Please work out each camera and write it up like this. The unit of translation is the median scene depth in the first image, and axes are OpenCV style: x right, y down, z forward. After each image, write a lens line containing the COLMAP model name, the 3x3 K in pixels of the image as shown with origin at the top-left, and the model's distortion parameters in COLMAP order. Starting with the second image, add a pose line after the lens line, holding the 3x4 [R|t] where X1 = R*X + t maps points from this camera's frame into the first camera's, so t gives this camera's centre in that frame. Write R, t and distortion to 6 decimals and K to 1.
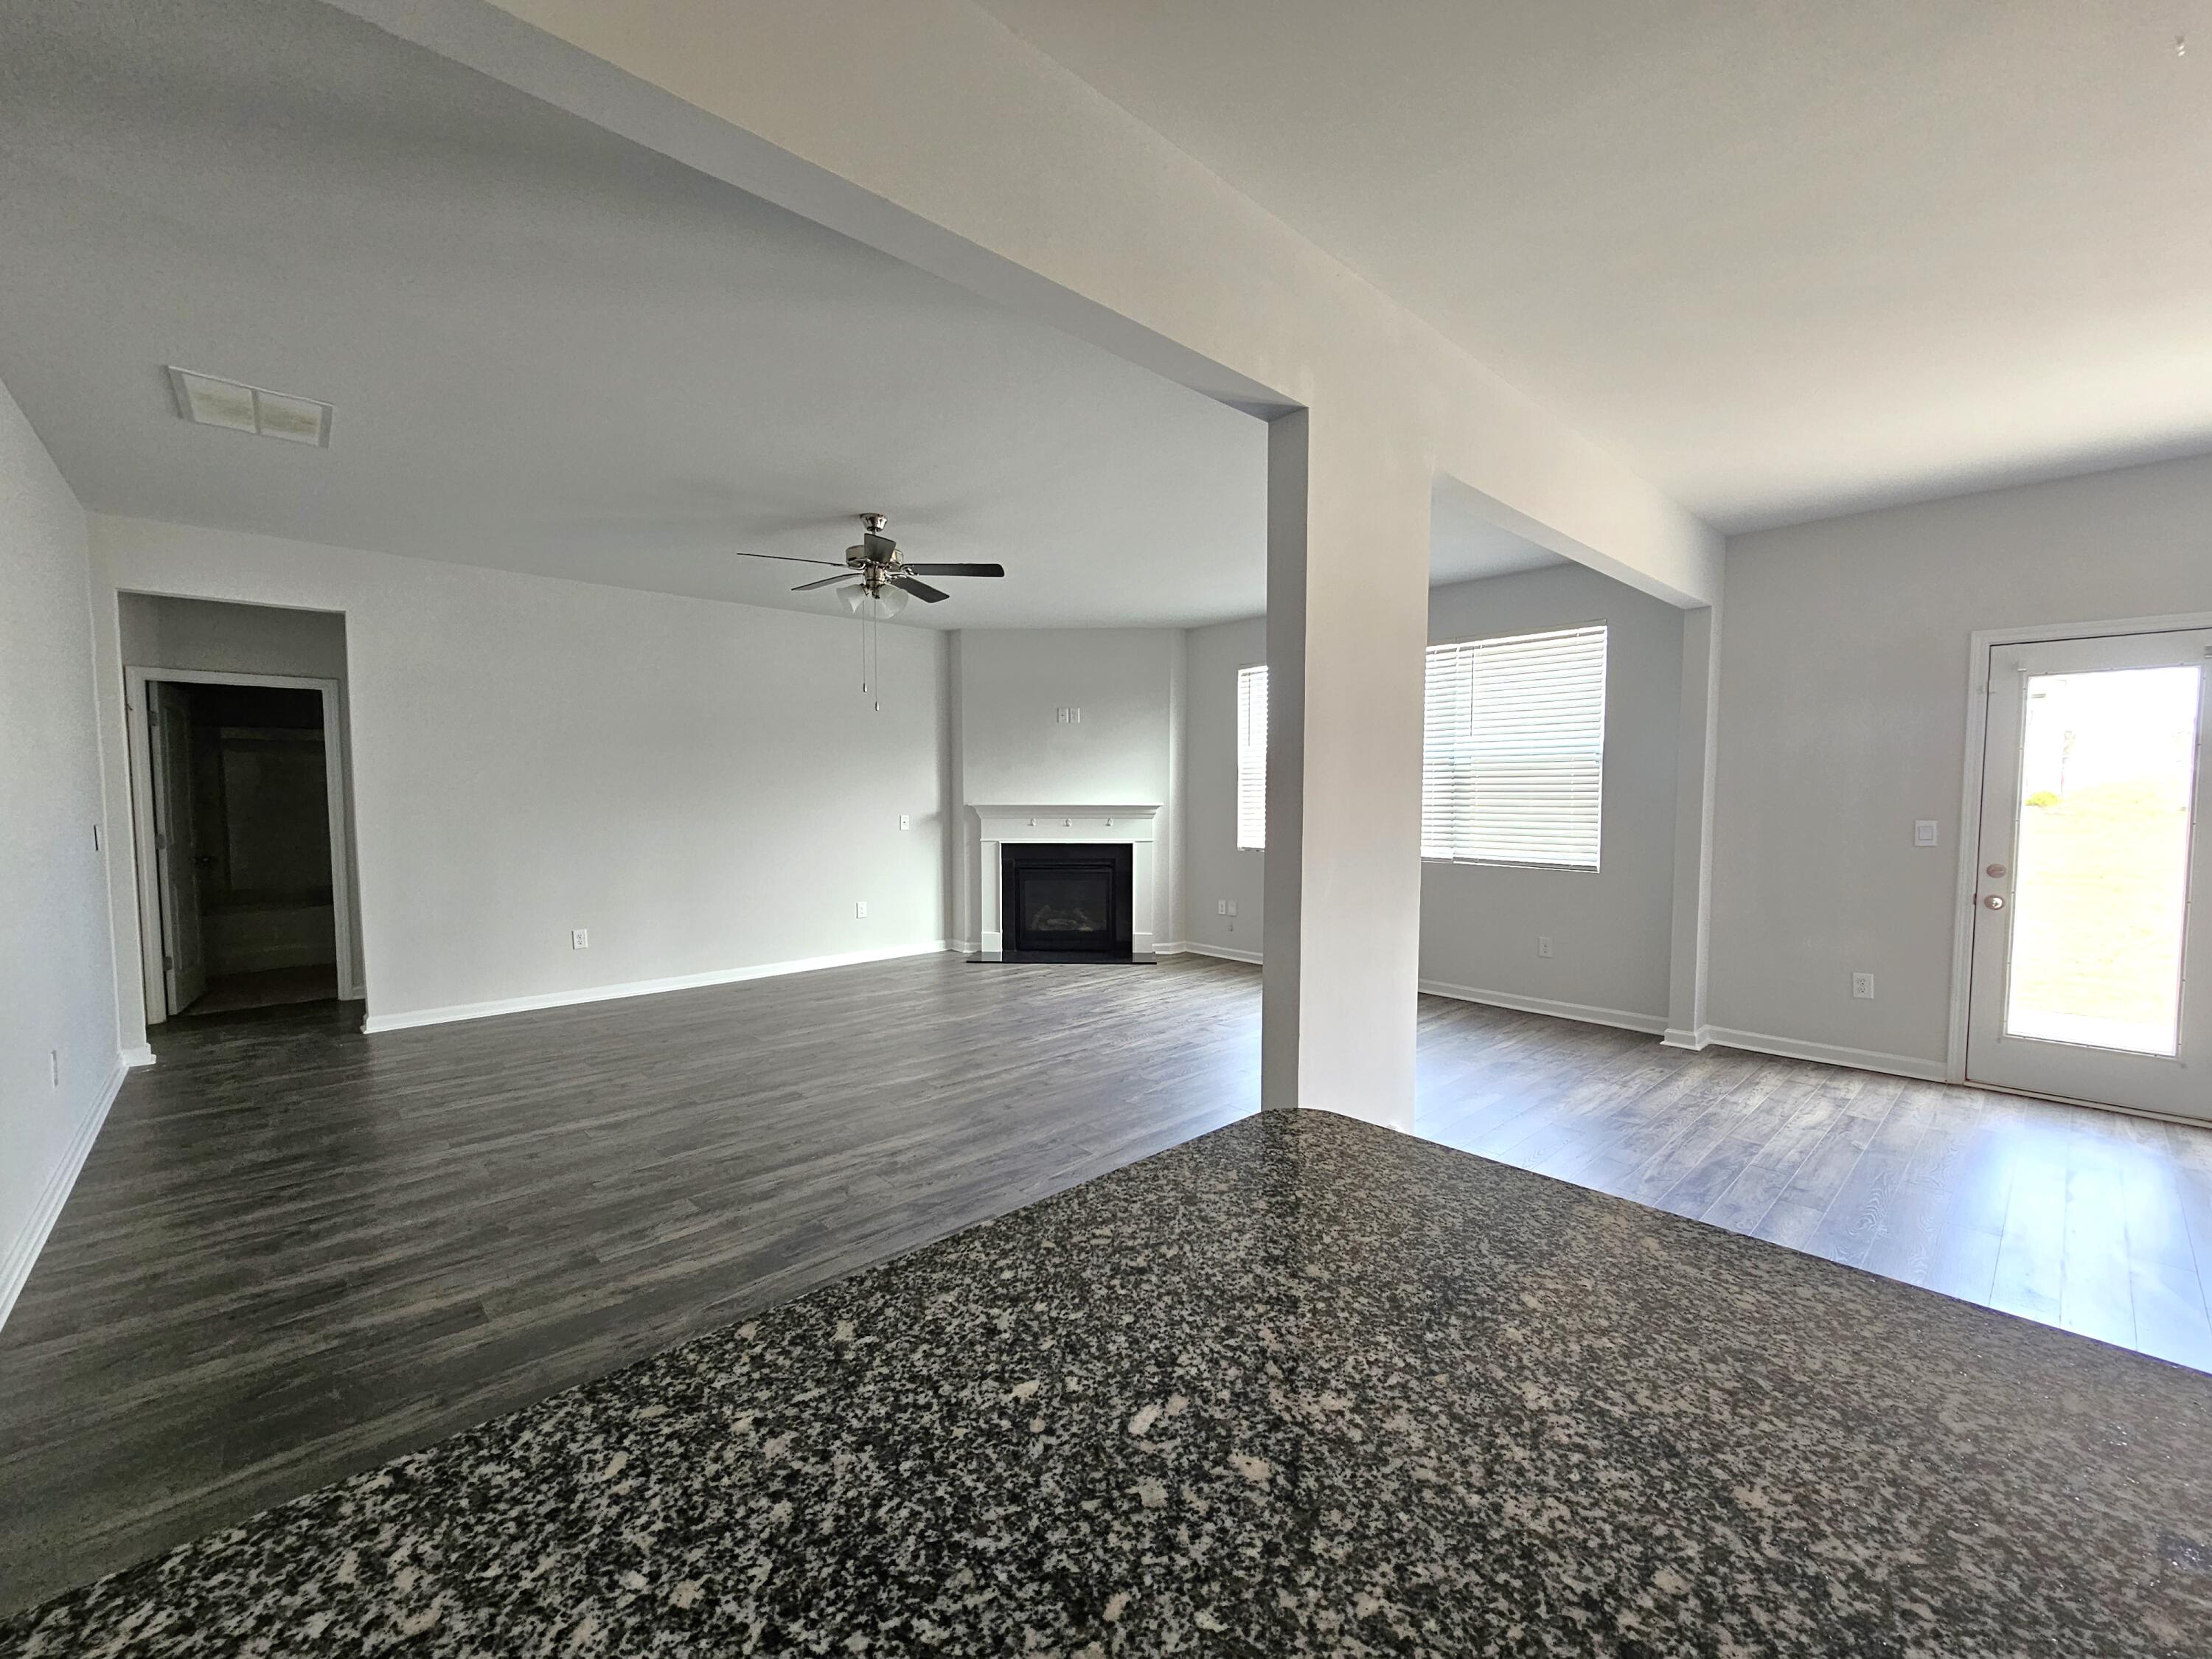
lens RADIAL K [[899.8, 0, 1105.3], [0, 899.8, 843.9], [0, 0, 1]] dist [-0.000336, -0.000047]
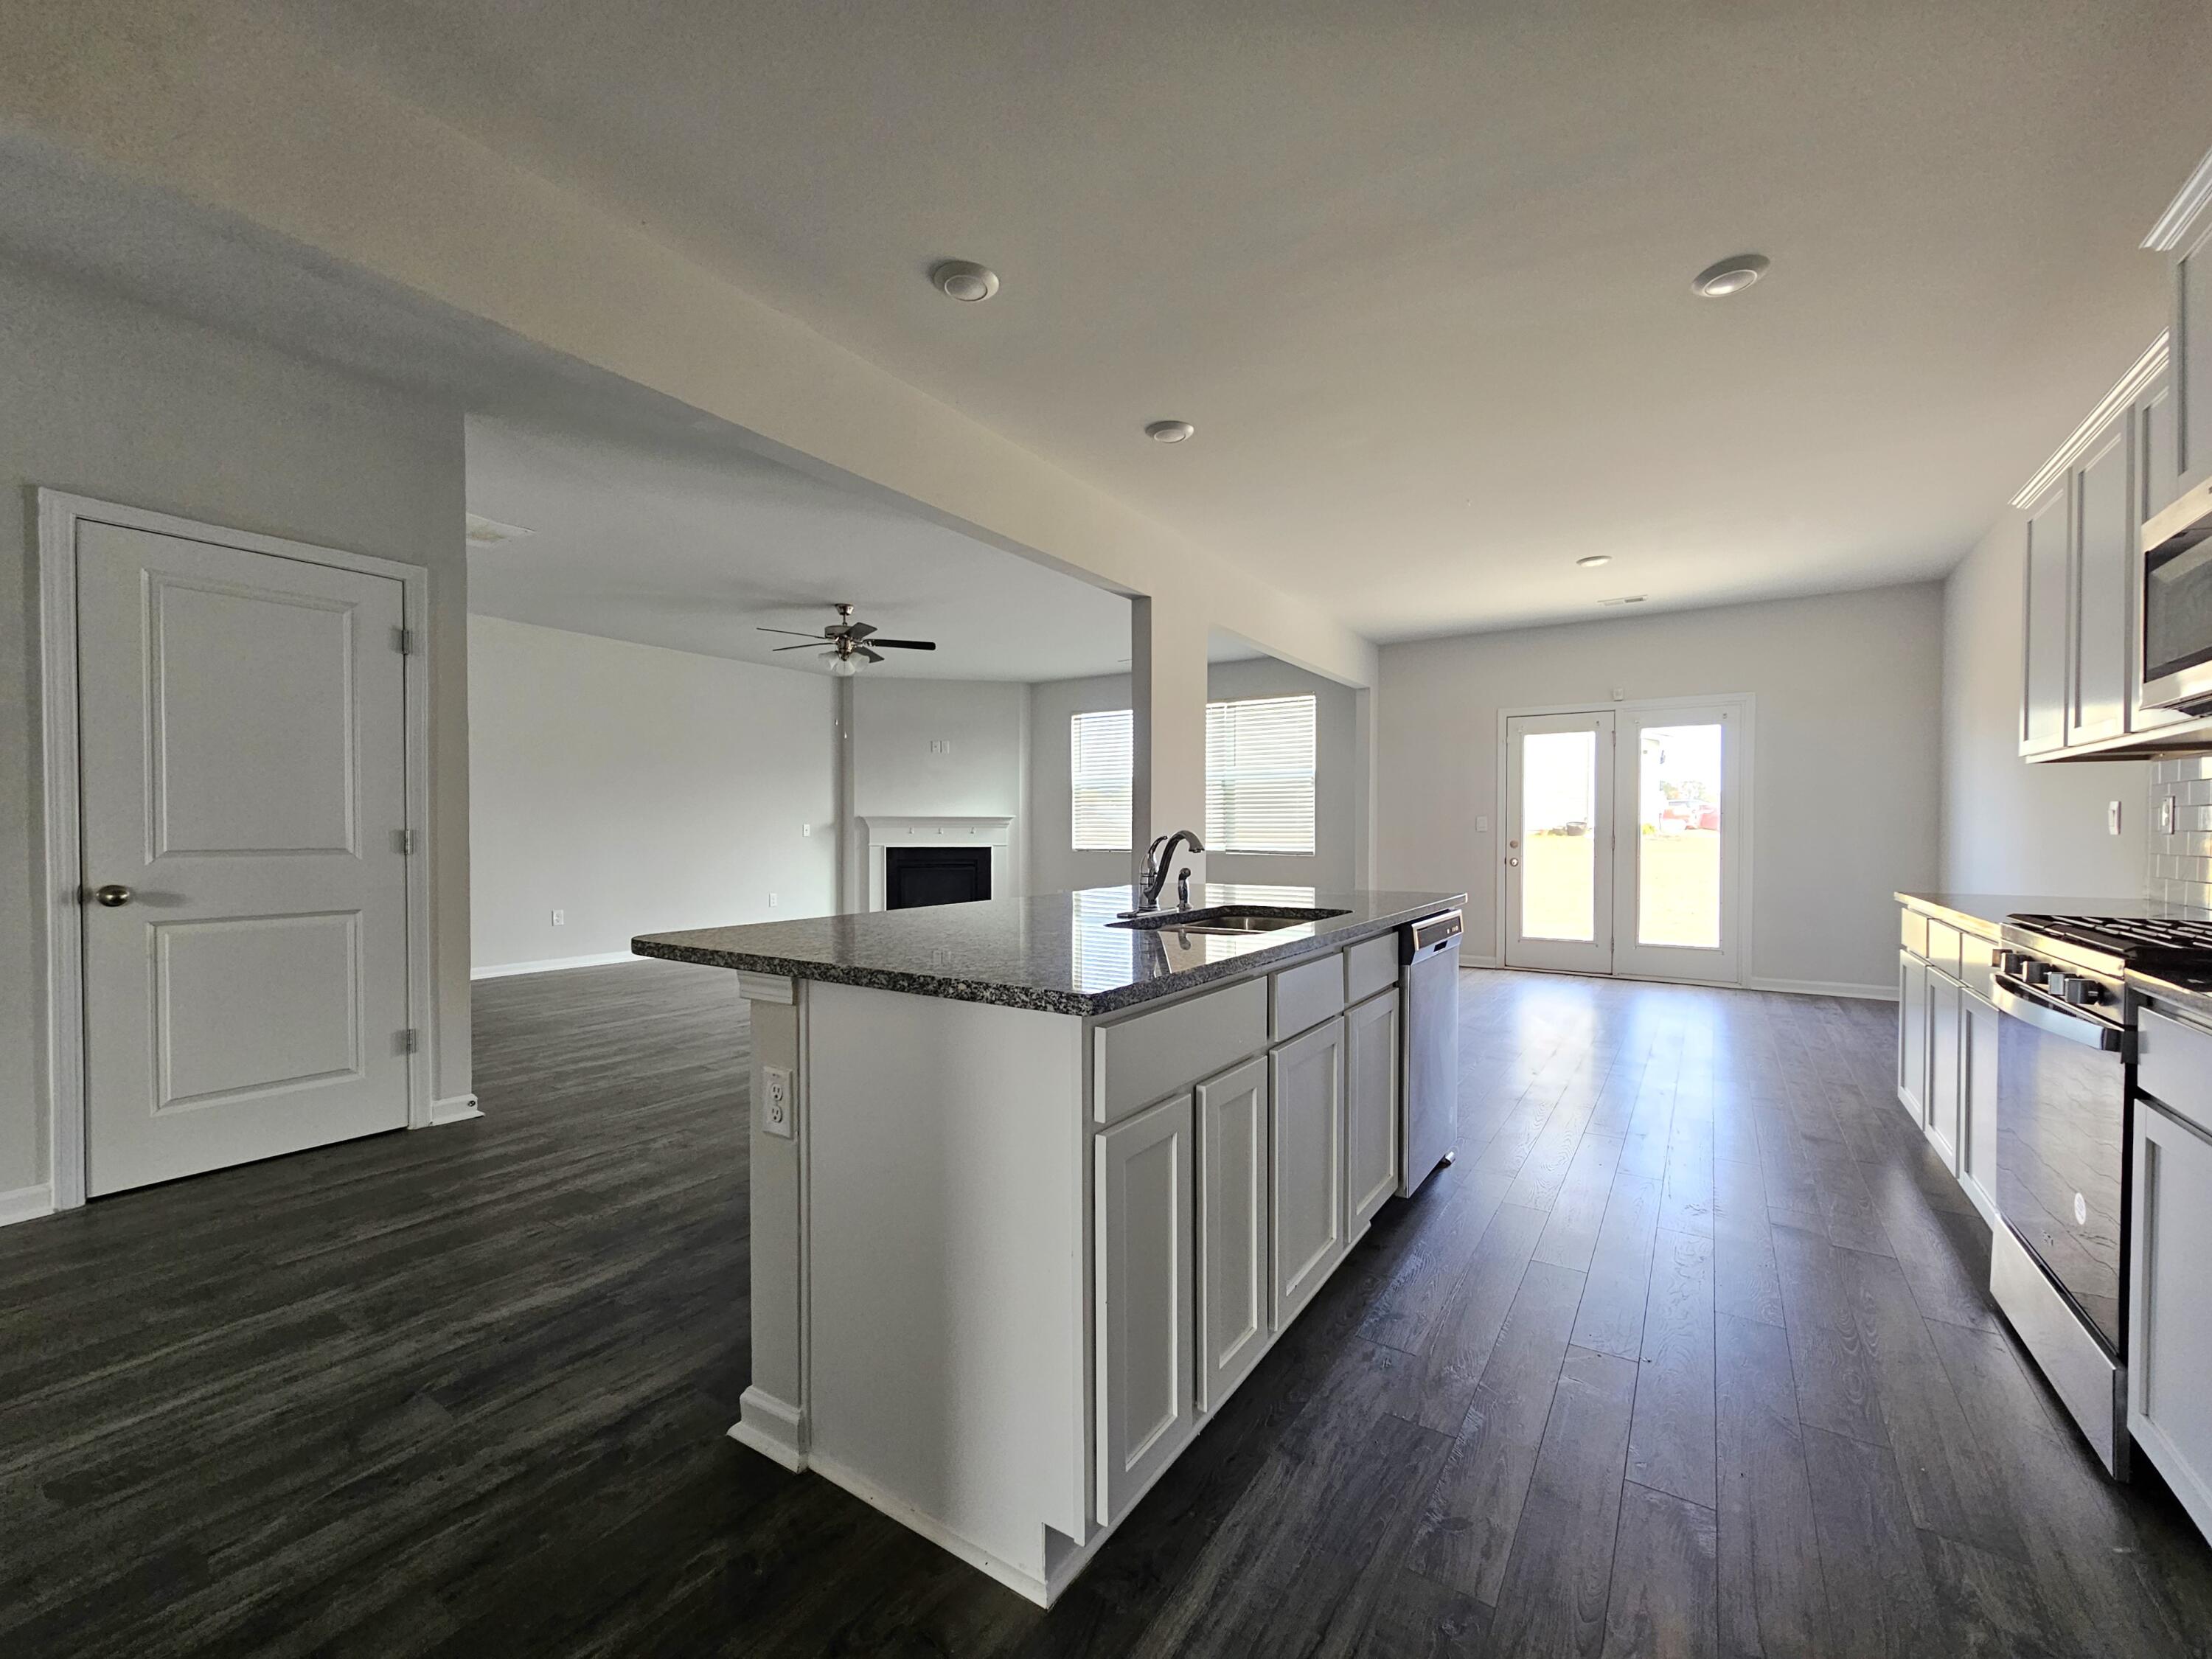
lens RADIAL K [[909.1, 0, 1106.3], [0, 909.1, 841.5], [0, 0, 1]] dist [0.000852, 0.000568]
pose [[0.973020, -0.000499, 0.230721, -0.168132], [0.011217, 0.998918, -0.045143, 0.080580], [-0.230449, 0.046513, 0.971972, -0.461324]]
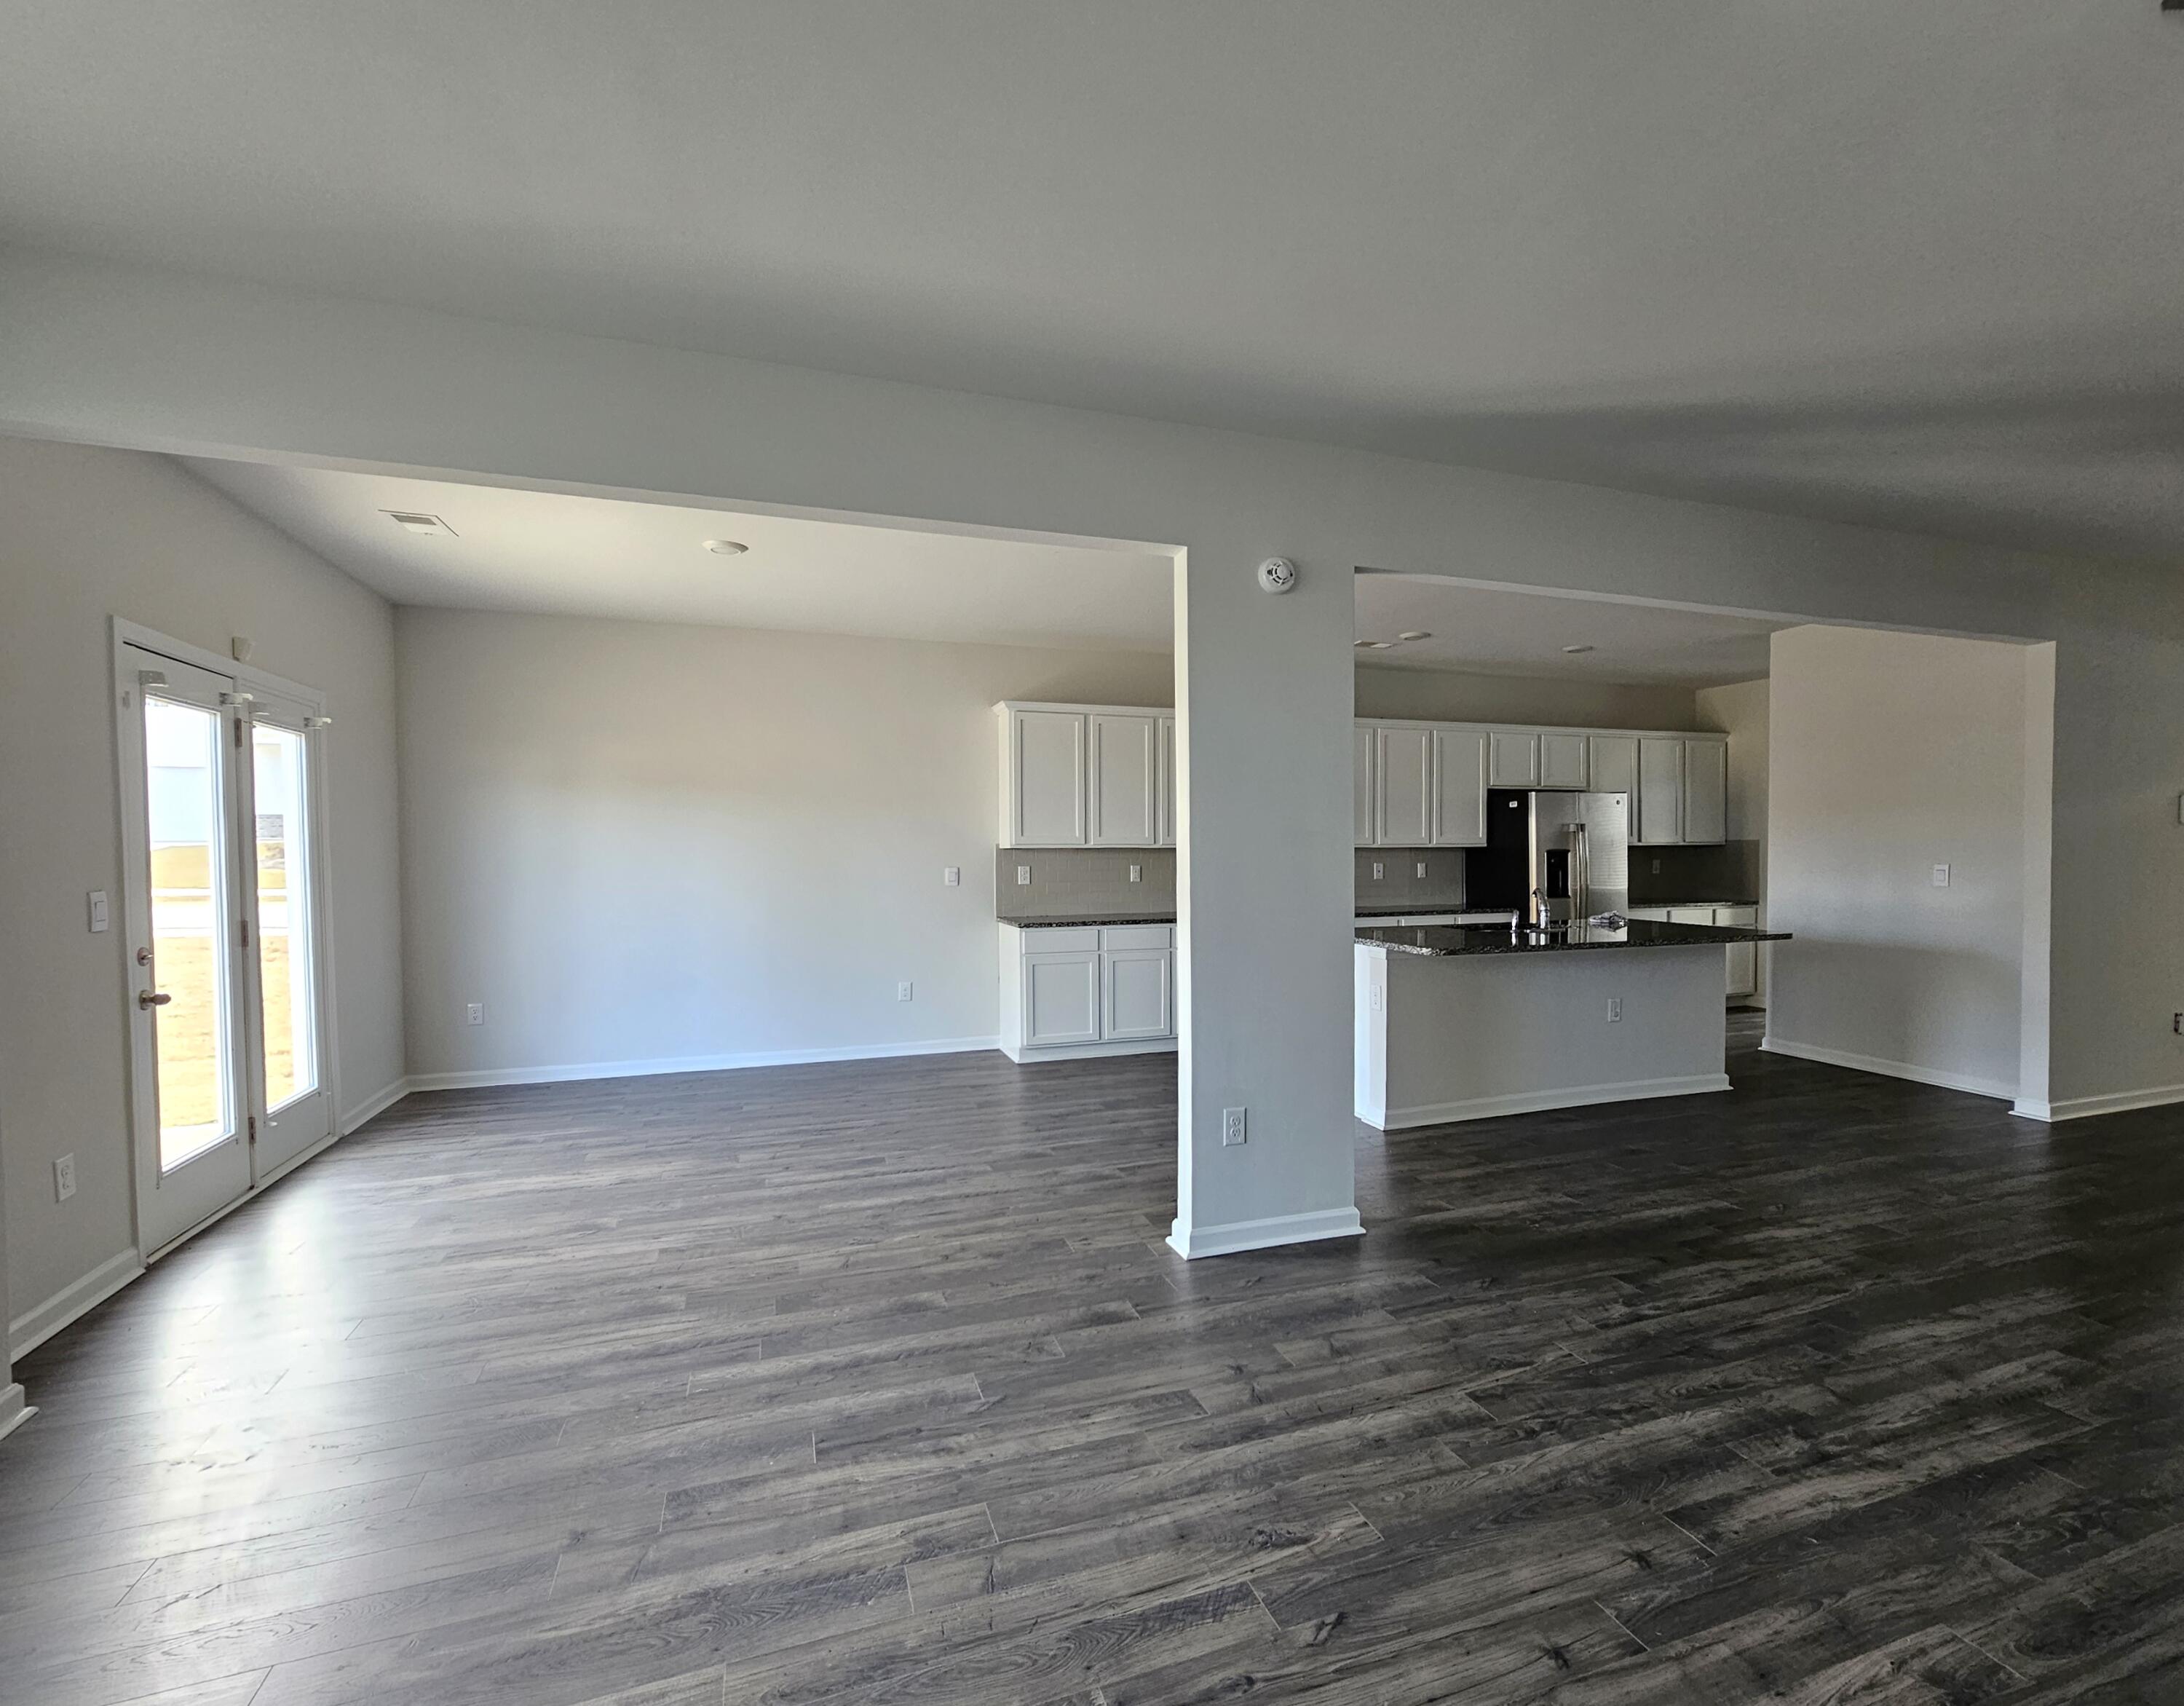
lens RADIAL K [[1016.5, 0, 1148.7], [0, 1016.5, 879.3], [0, 0, 1]] dist [0.002784, 0.000168]
pose [[-0.923561, -0.005194, 0.383417, -0.058701], [0.028904, 0.996120, 0.083118, -0.064838], [-0.382361, 0.087847, -0.919828, 1.212520]]
